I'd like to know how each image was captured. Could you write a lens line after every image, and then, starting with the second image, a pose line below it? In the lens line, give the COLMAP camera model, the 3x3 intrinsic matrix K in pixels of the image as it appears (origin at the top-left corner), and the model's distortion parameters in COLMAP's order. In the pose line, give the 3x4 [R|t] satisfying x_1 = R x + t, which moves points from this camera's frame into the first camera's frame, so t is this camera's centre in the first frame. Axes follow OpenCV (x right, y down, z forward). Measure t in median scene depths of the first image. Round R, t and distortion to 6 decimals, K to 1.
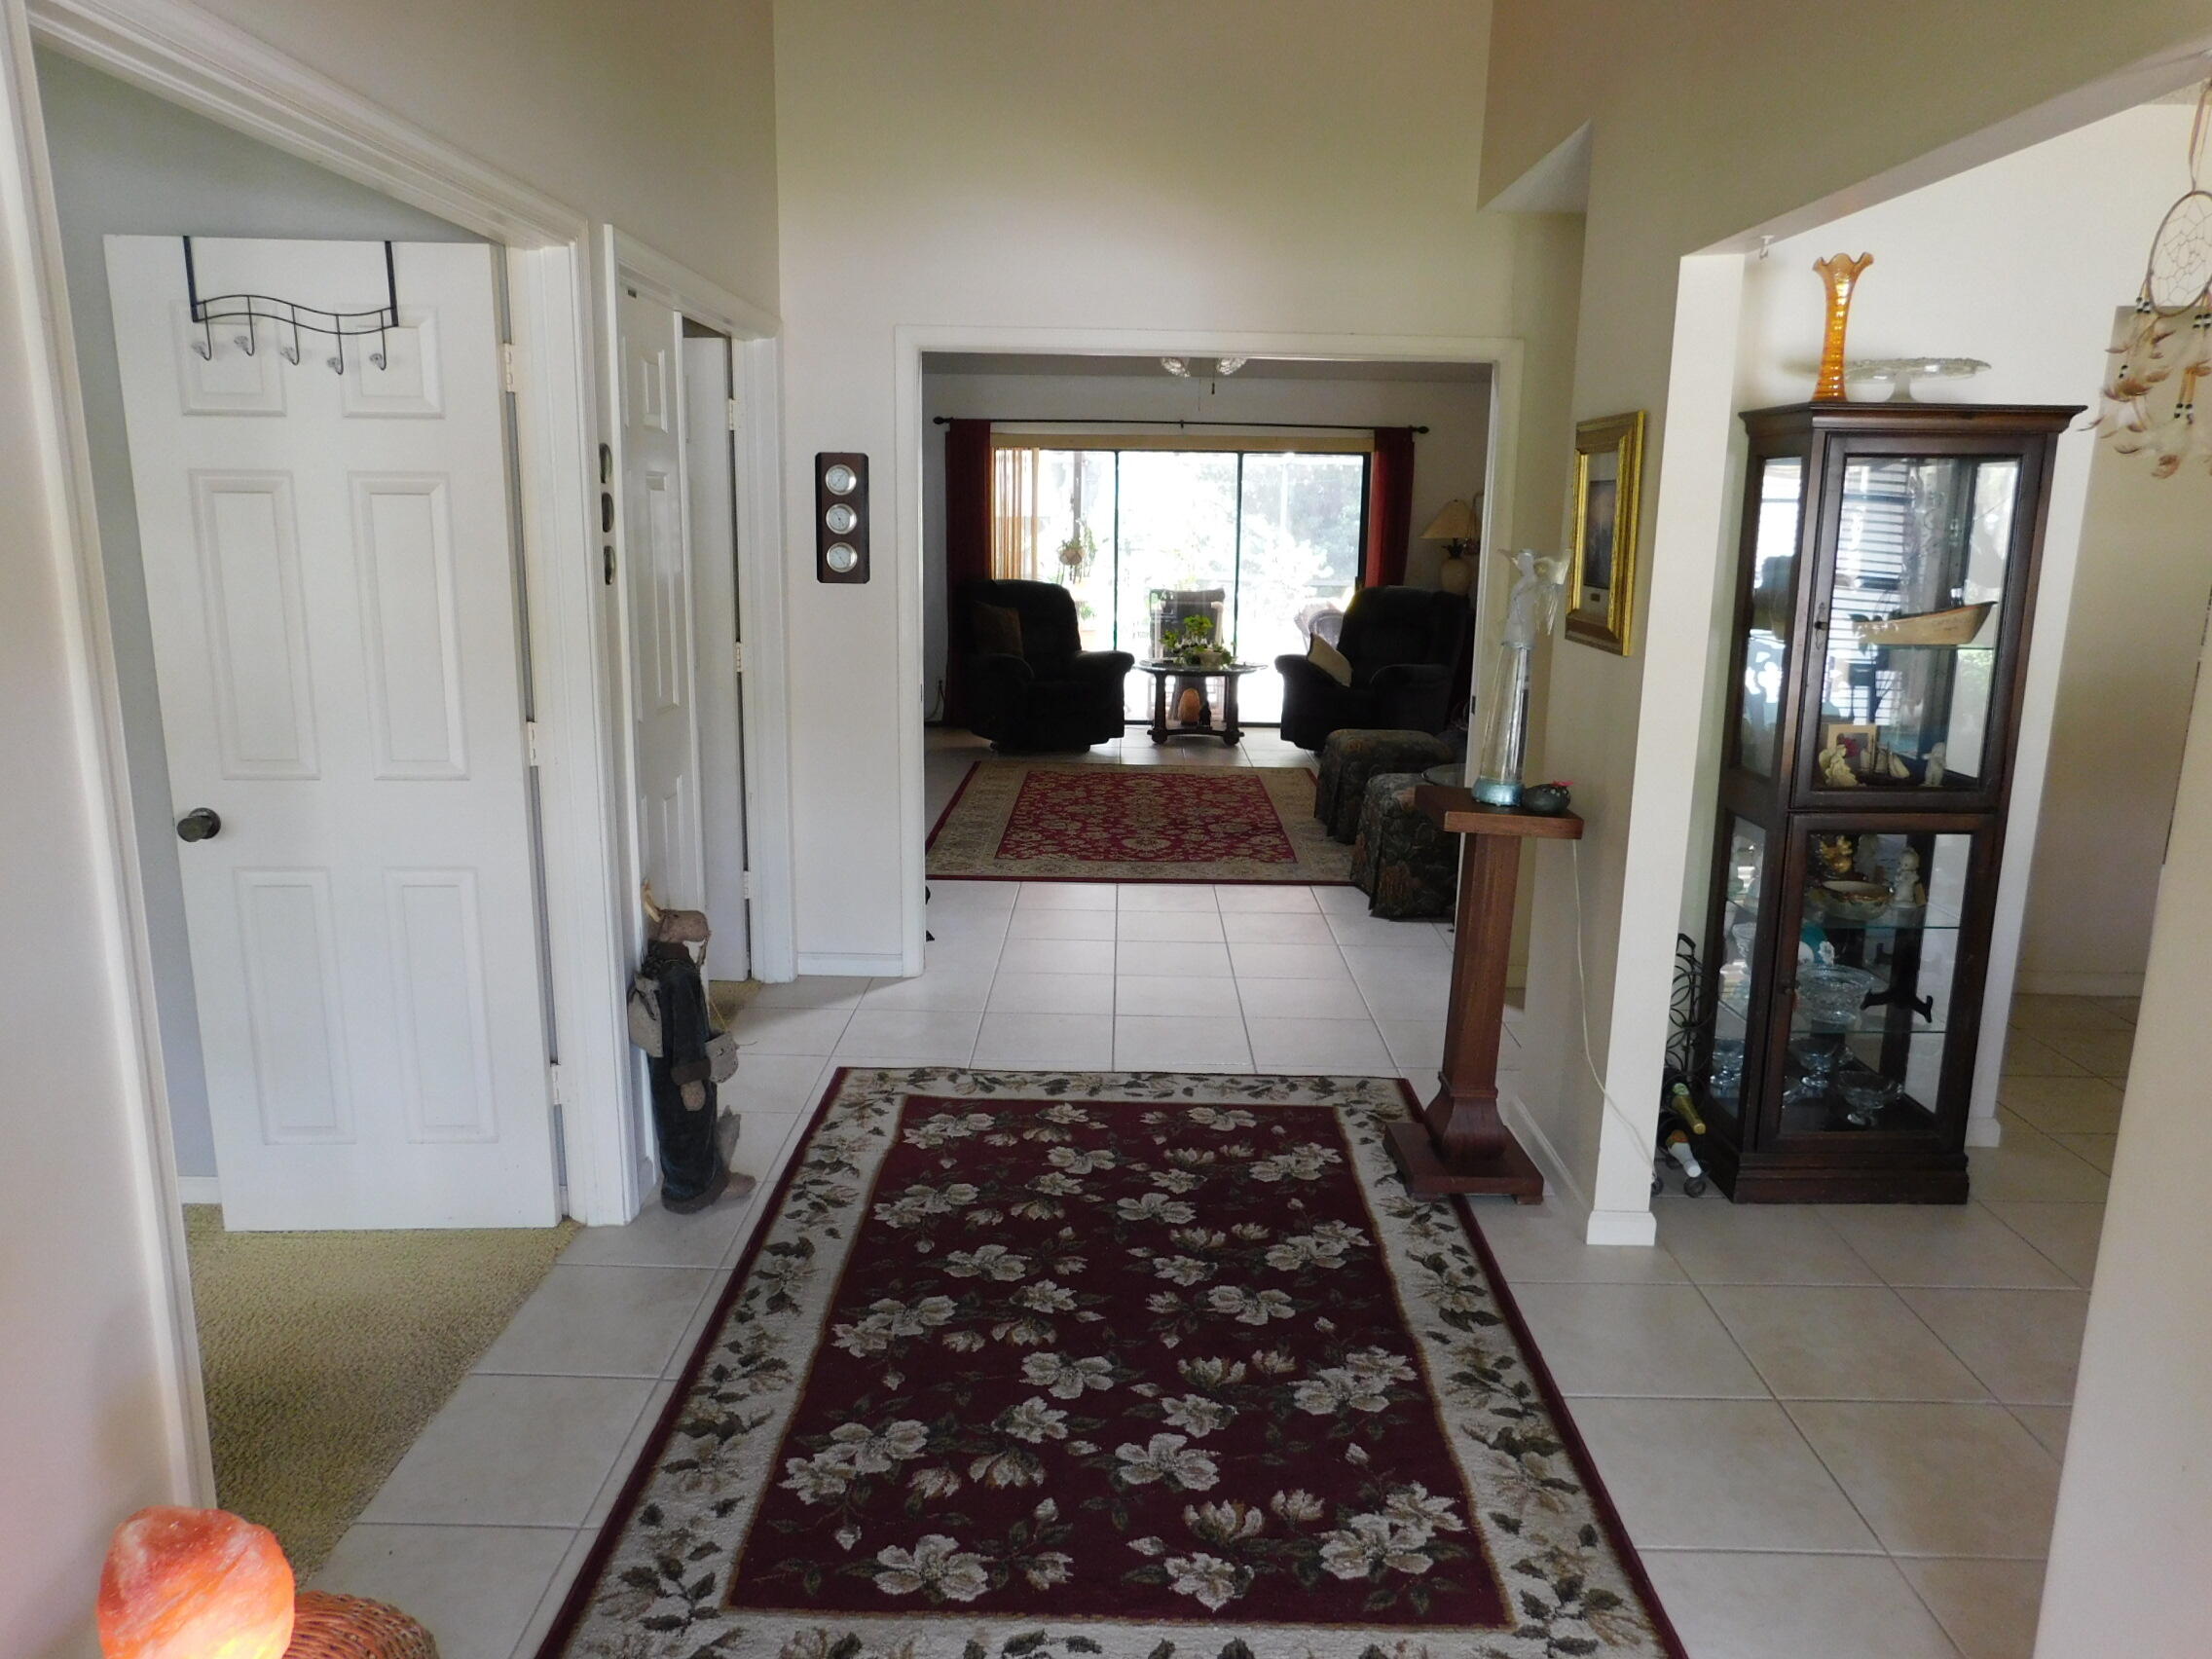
lens RADIAL K [[1482.4, 0, 1104.0], [0, 1482.4, 815.1], [0, 0, 1]] dist [0.009972, 0.000914]
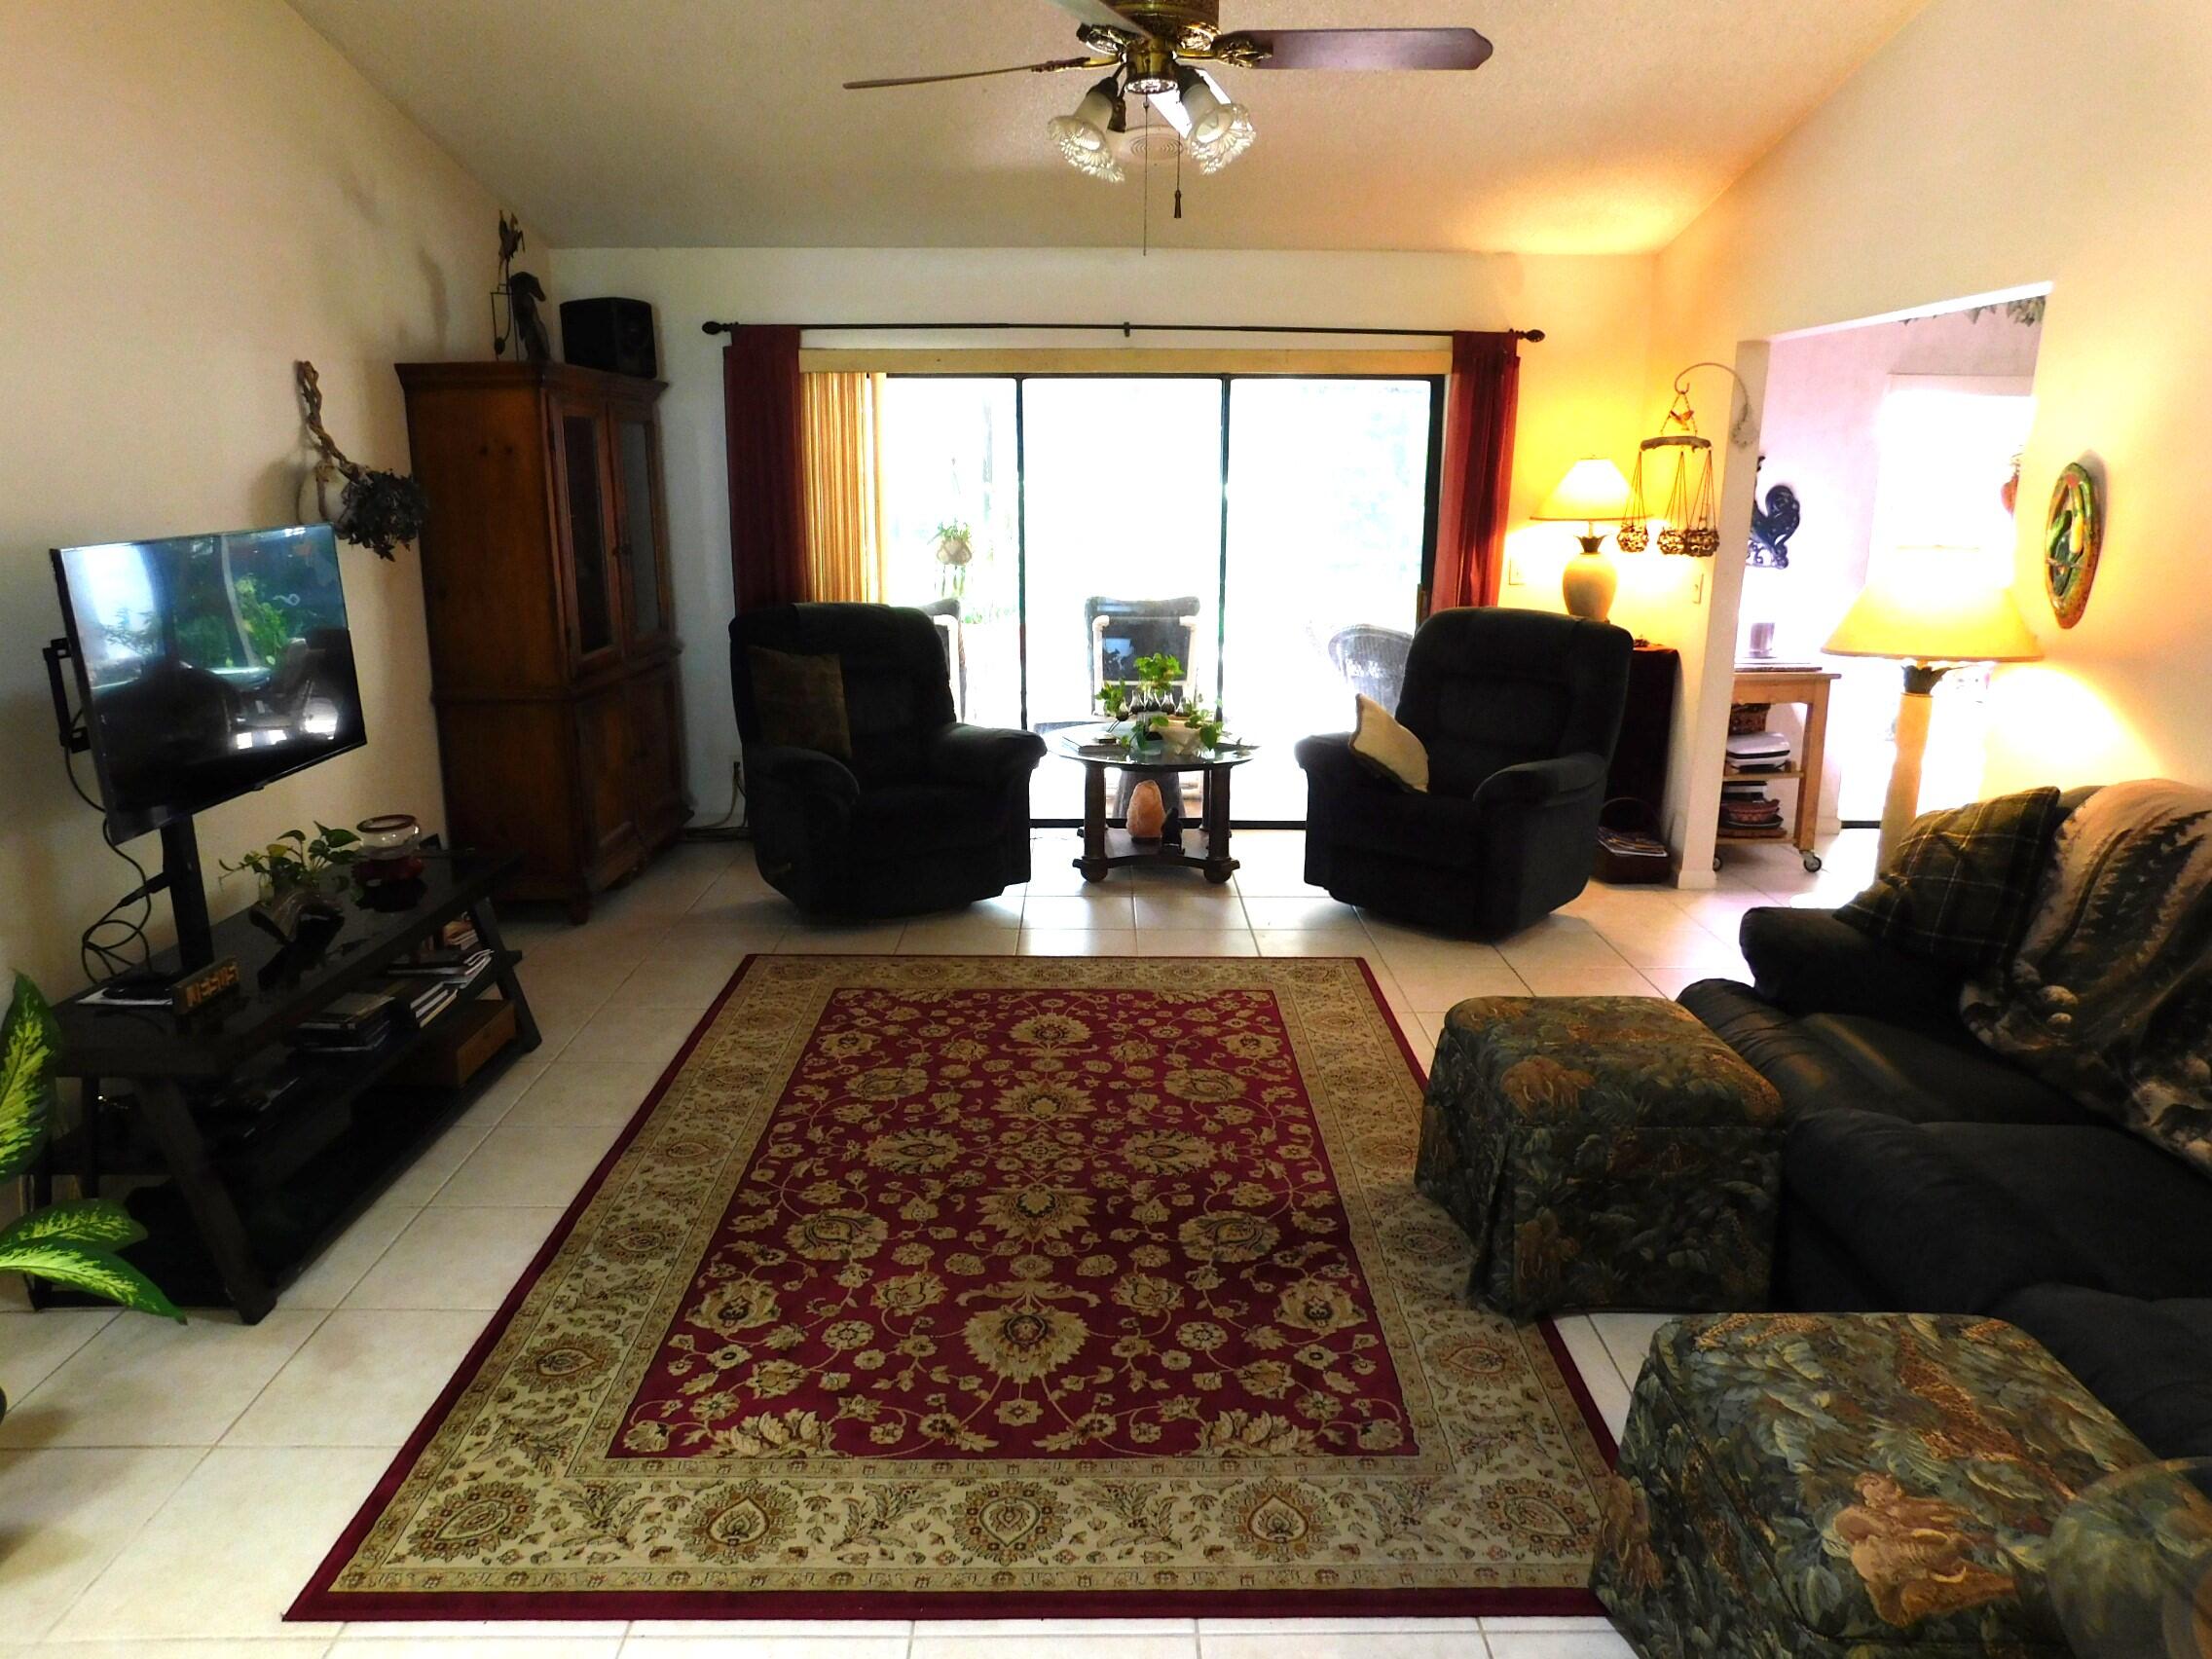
lens RADIAL K [[1482.4, 0, 1106.1], [0, 1482.4, 843.1], [0, 0, 1]] dist [0.009972, 0.000914]
pose [[0.999683, -0.018187, 0.017414, 0.031506], [0.017295, 0.998597, 0.050052, -0.092429], [-0.018300, -0.049735, 0.998595, 0.414405]]
